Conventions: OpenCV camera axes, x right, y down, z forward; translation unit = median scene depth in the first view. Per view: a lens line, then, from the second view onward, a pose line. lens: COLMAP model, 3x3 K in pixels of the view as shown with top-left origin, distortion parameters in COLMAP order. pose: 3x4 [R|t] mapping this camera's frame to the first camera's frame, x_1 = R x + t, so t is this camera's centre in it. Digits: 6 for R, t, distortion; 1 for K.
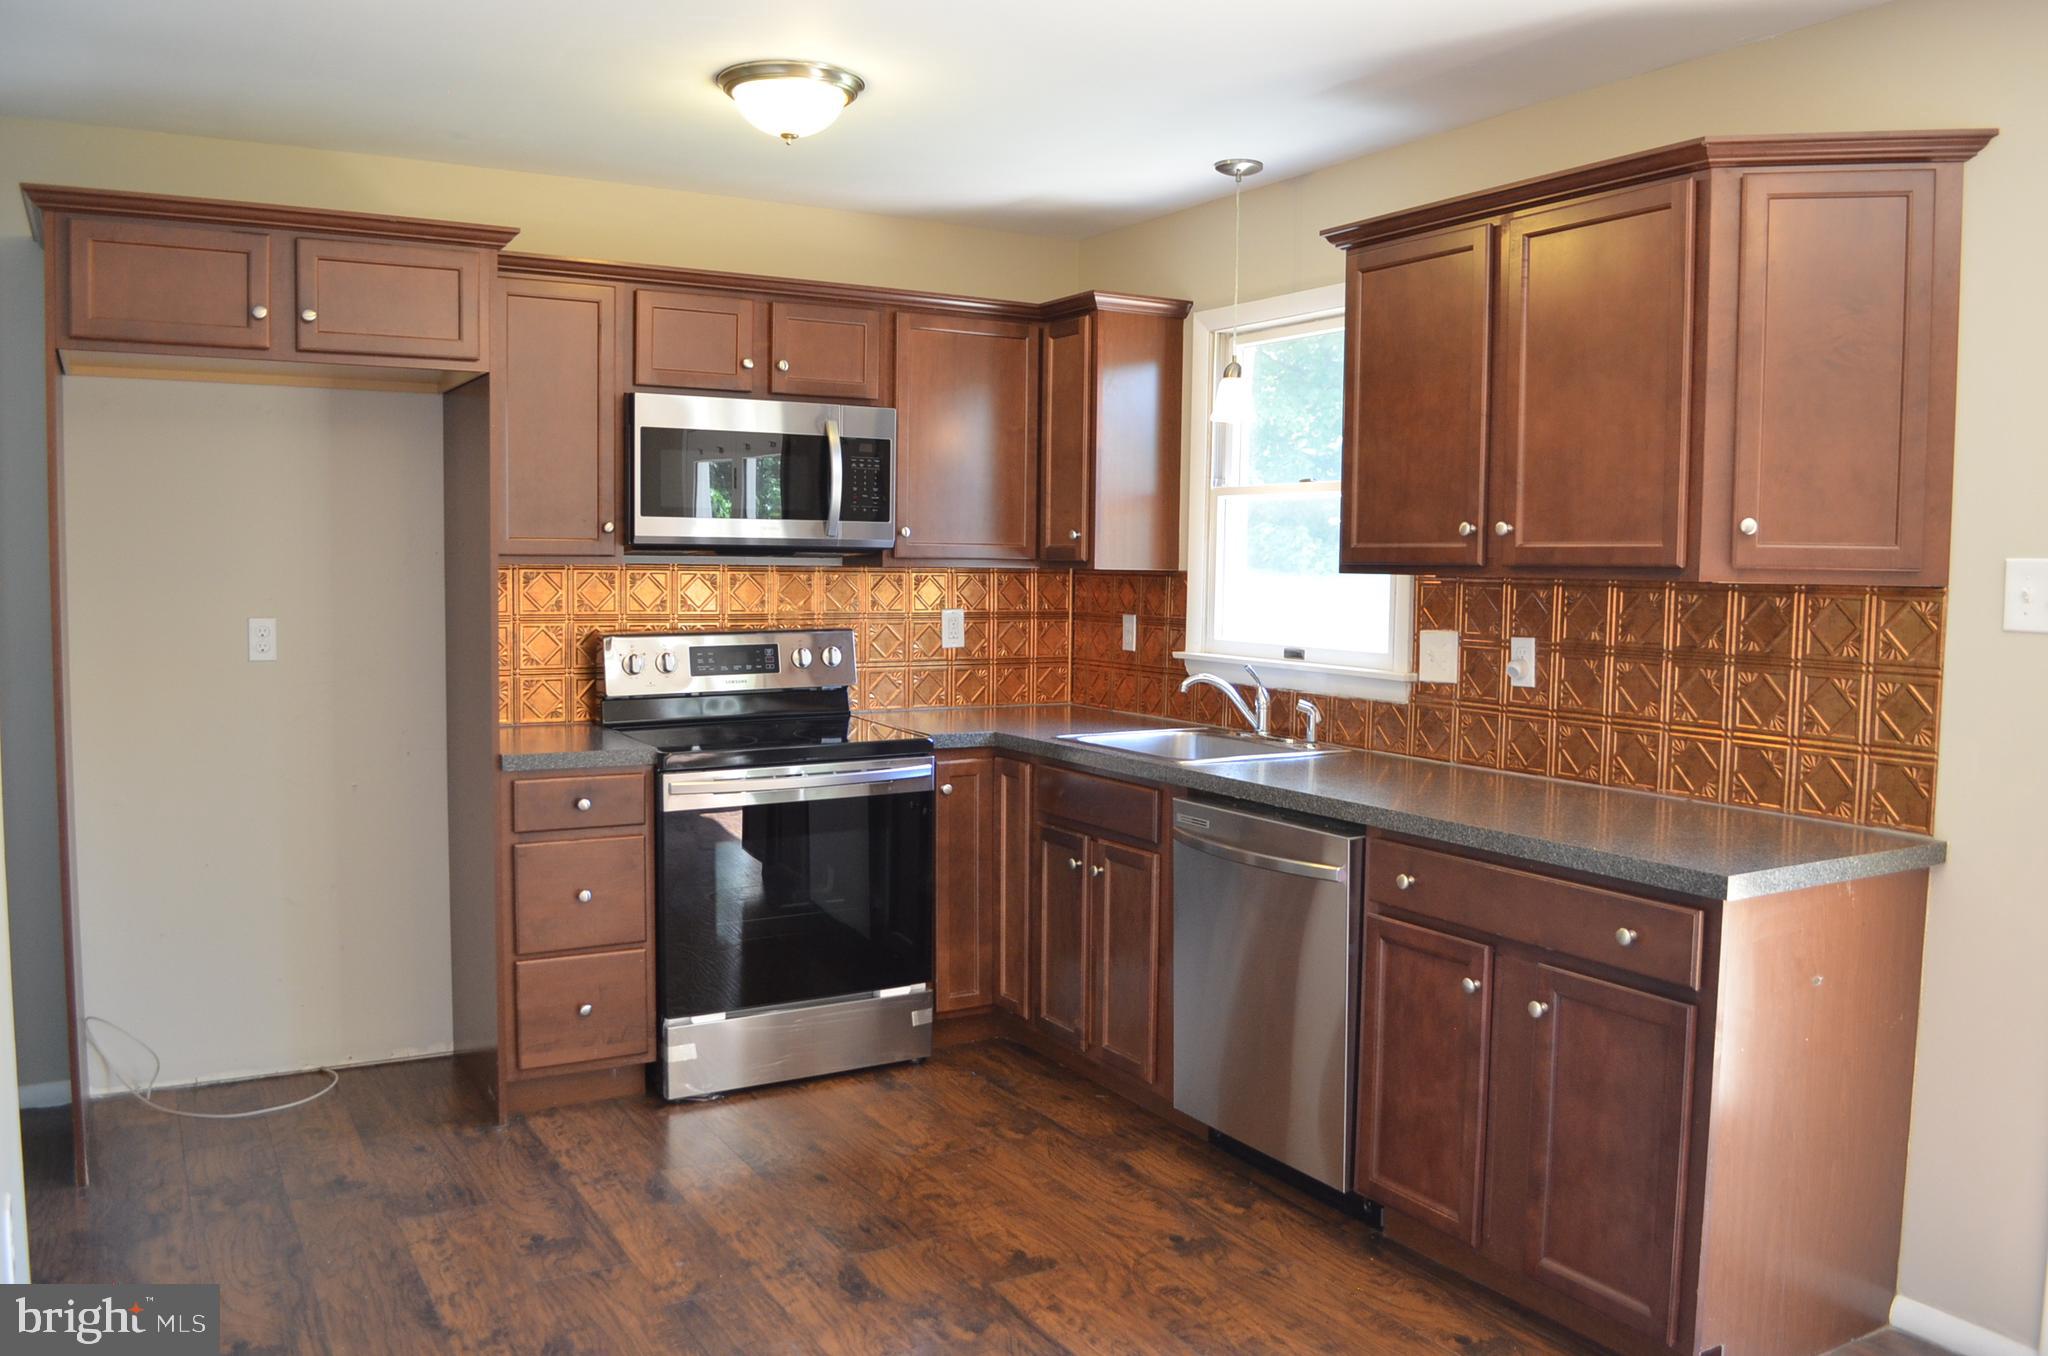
lens RADIAL K [[1586.3, 0, 1036.4], [0, 1586.3, 689.5], [0, 0, 1]] dist [-0.074043, 0.003434]
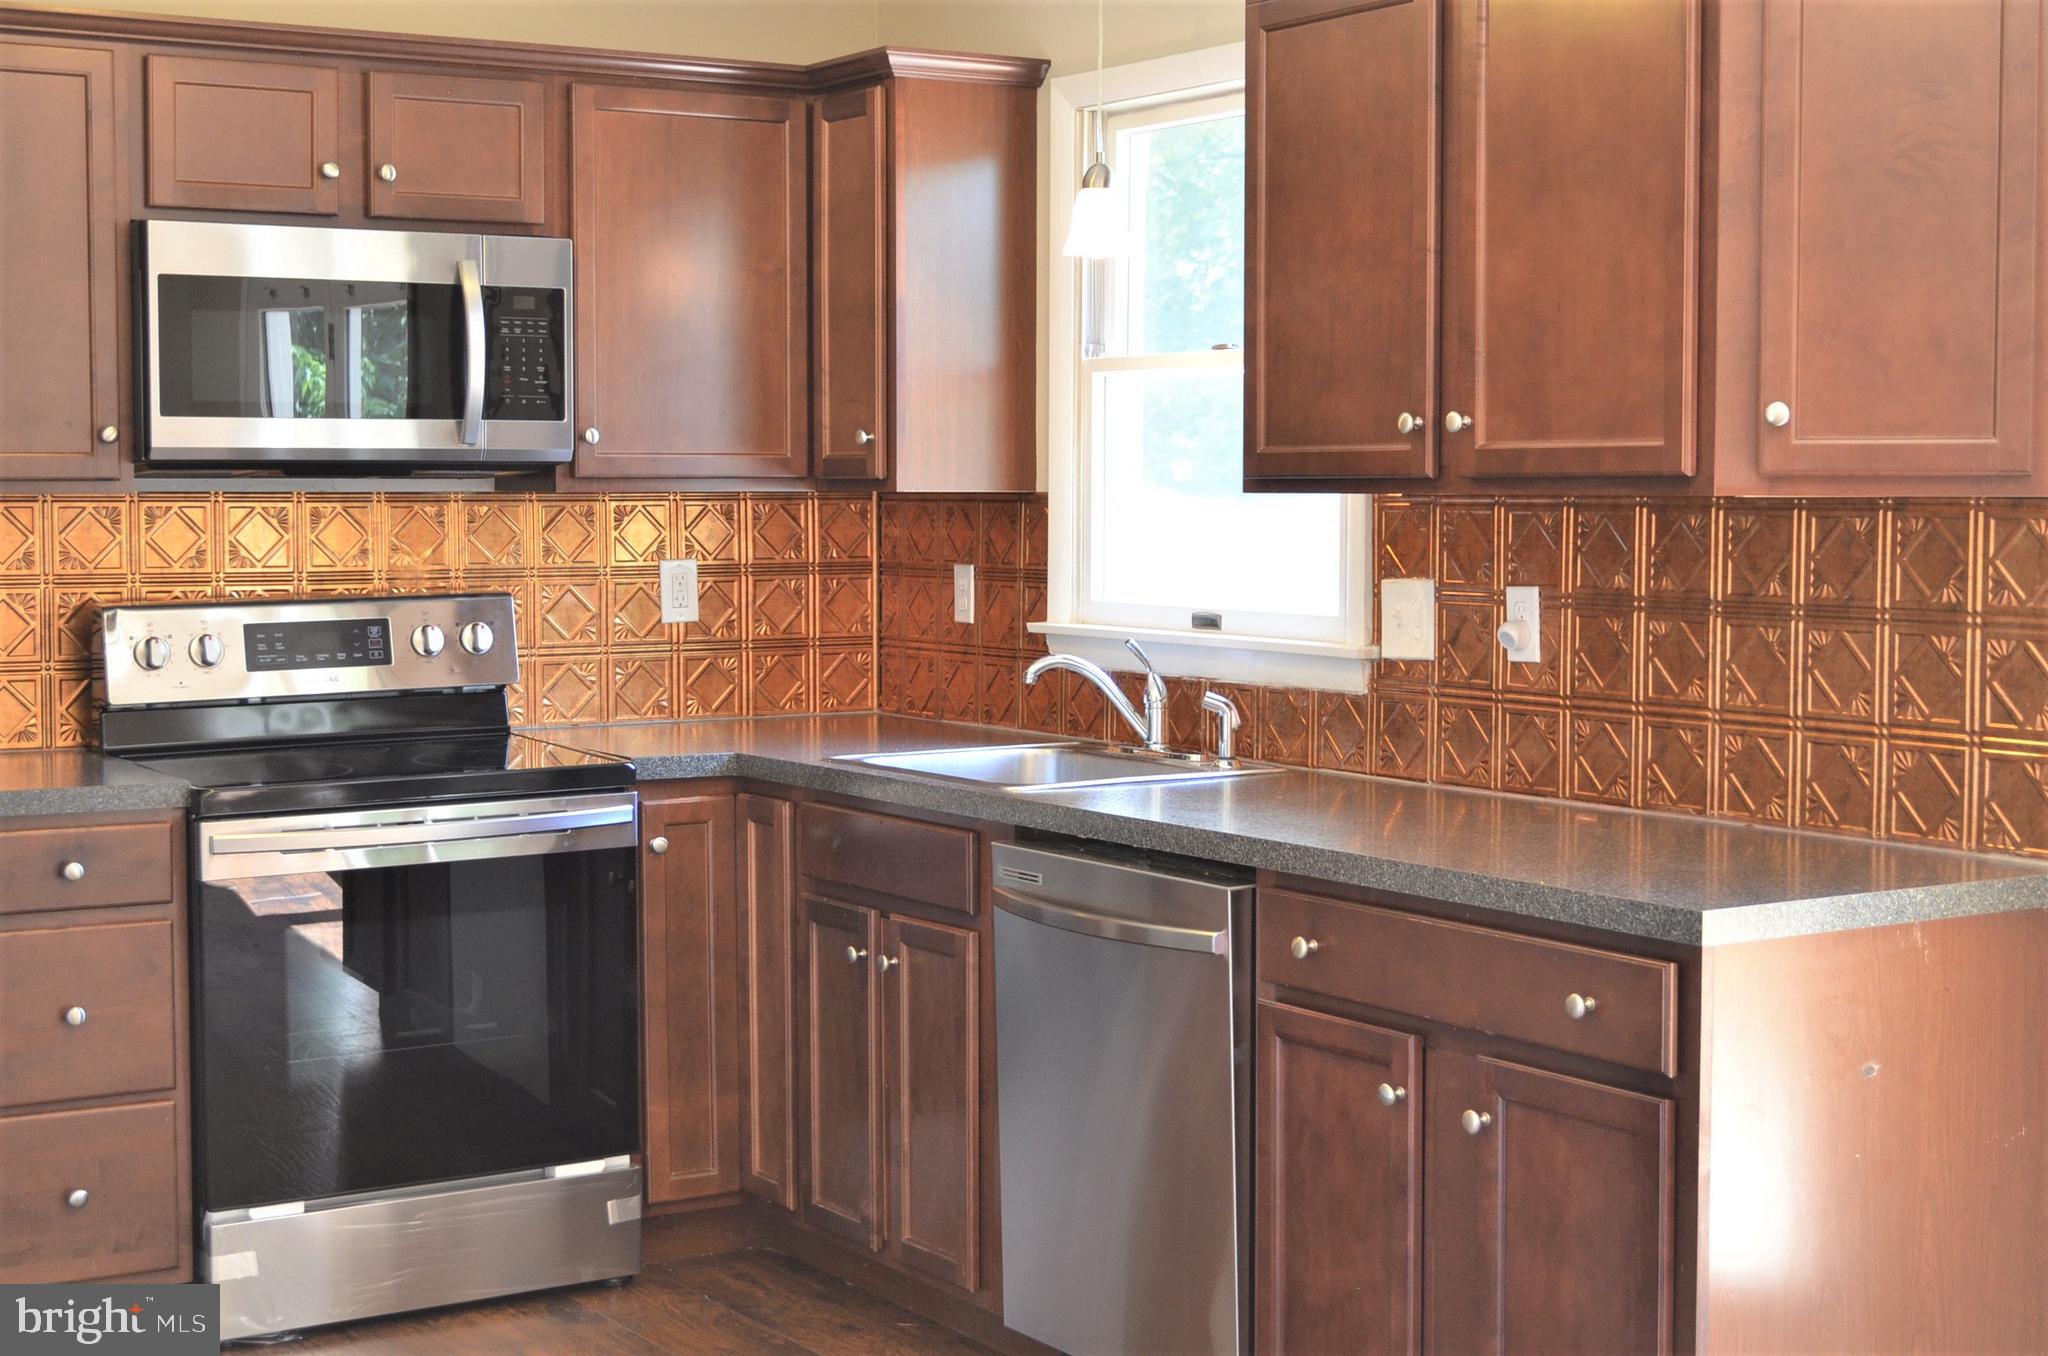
lens RADIAL K [[3007.9, 0, 1024.0], [0, 3007.9, 678.0], [0, 0, 1]] dist [-0.010800, 0.038797]
pose [[0.999492, -0.014599, 0.028334, 0.060825], [0.015010, 0.999785, -0.014334, 0.017859], [-0.028119, 0.014752, 0.999496, -0.216913]]
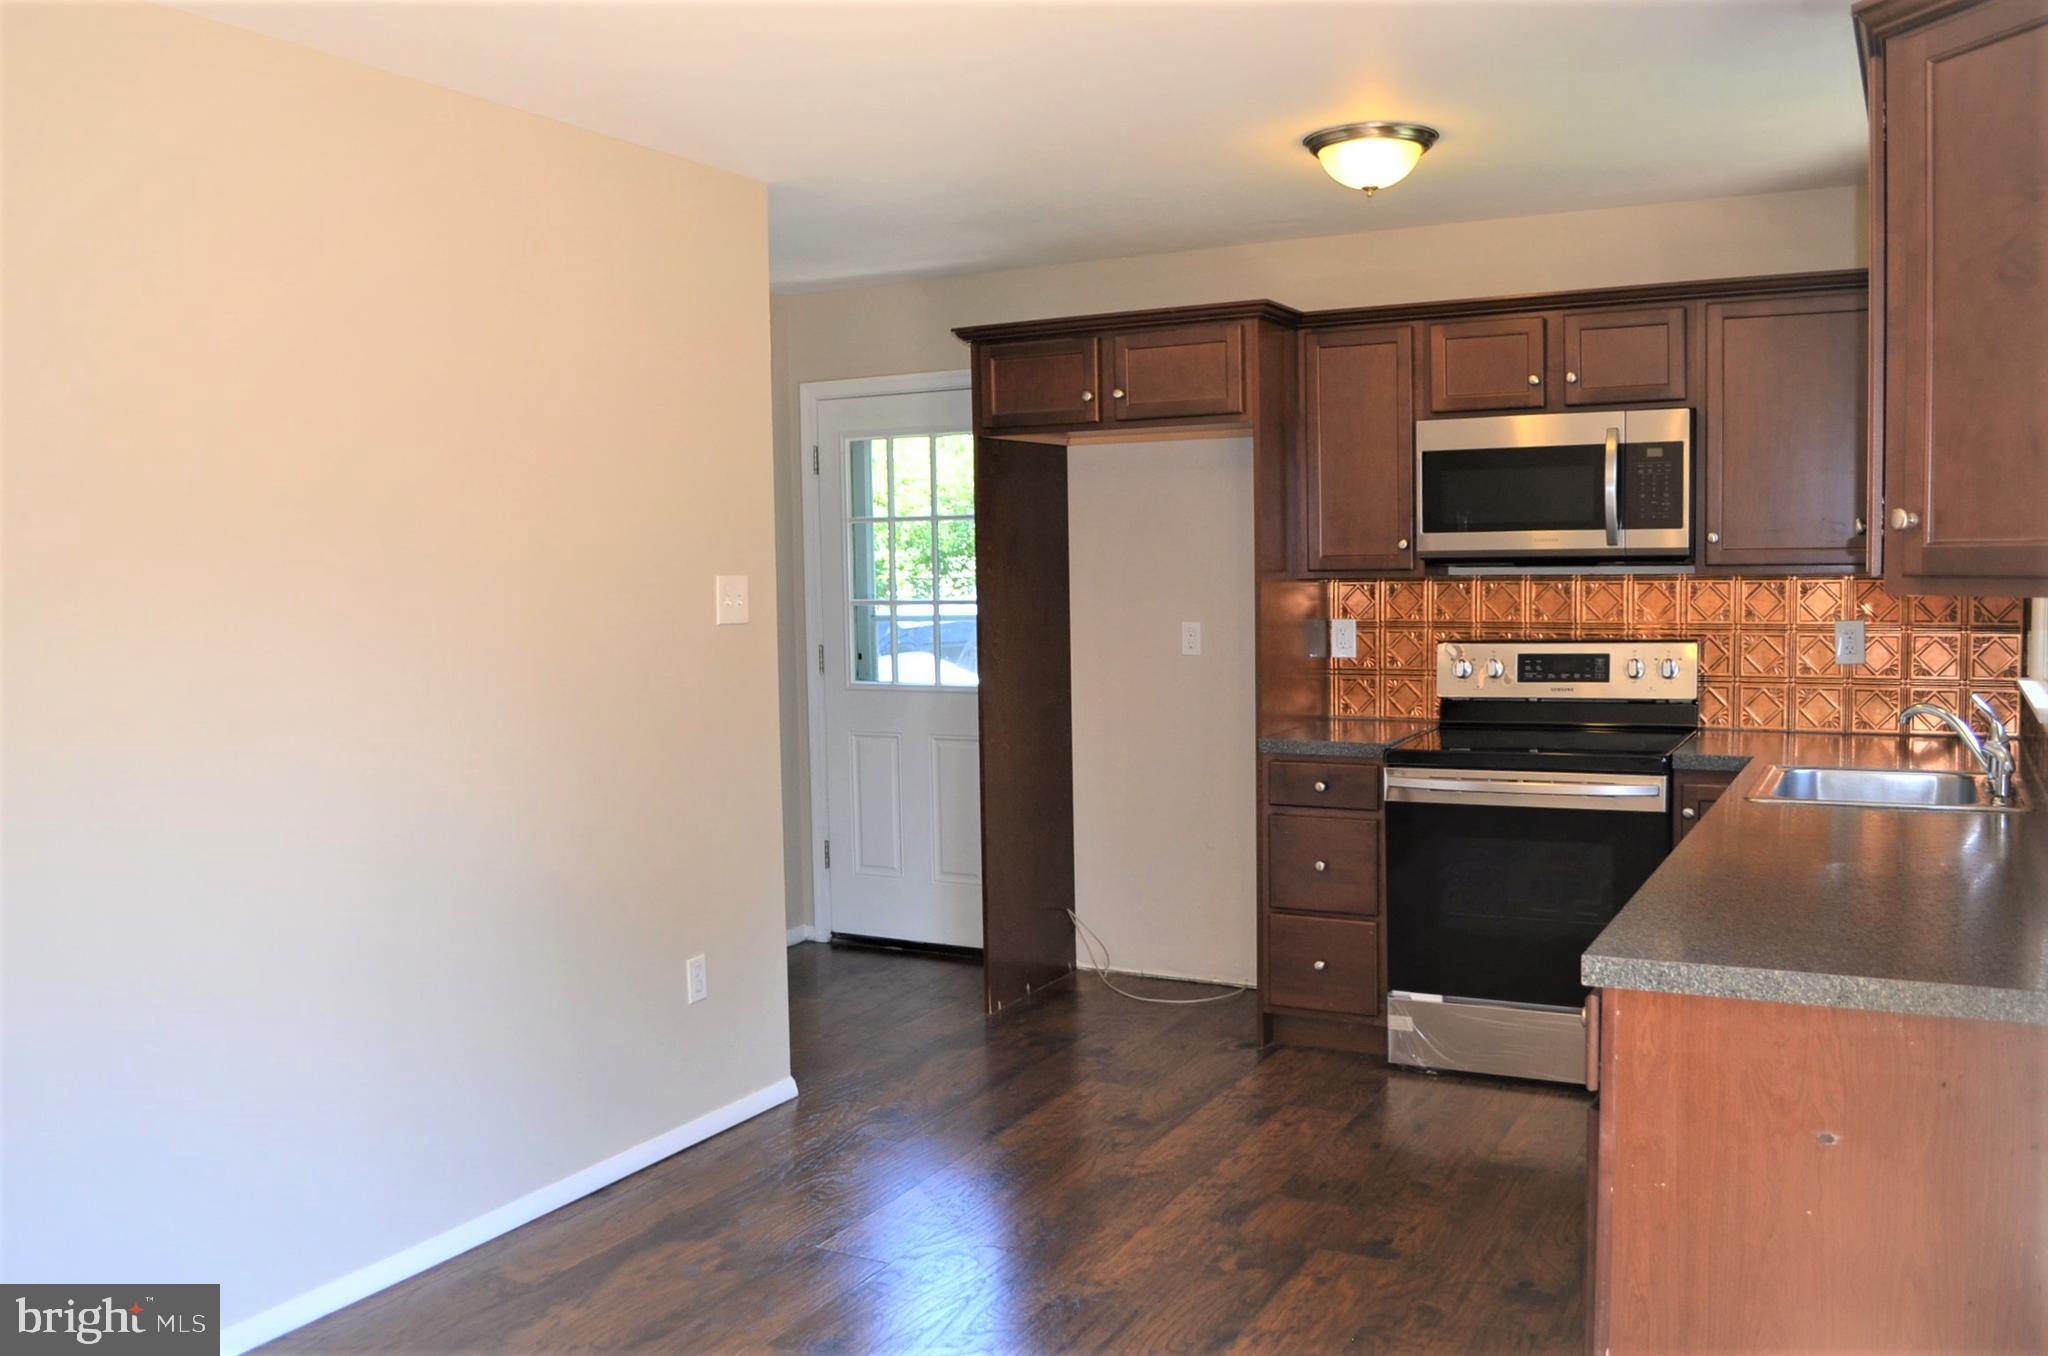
lens RADIAL K [[1662.3, 0, 1021.6], [0, 1662.3, 689.3], [0, 0, 1]] dist [-0.143355, -0.003459]
pose [[0.506874, 0.042848, -0.860955, 0.622611], [-0.045266, 0.998709, 0.023054, -0.015648], [0.860831, 0.027287, 0.508159, 0.191202]]
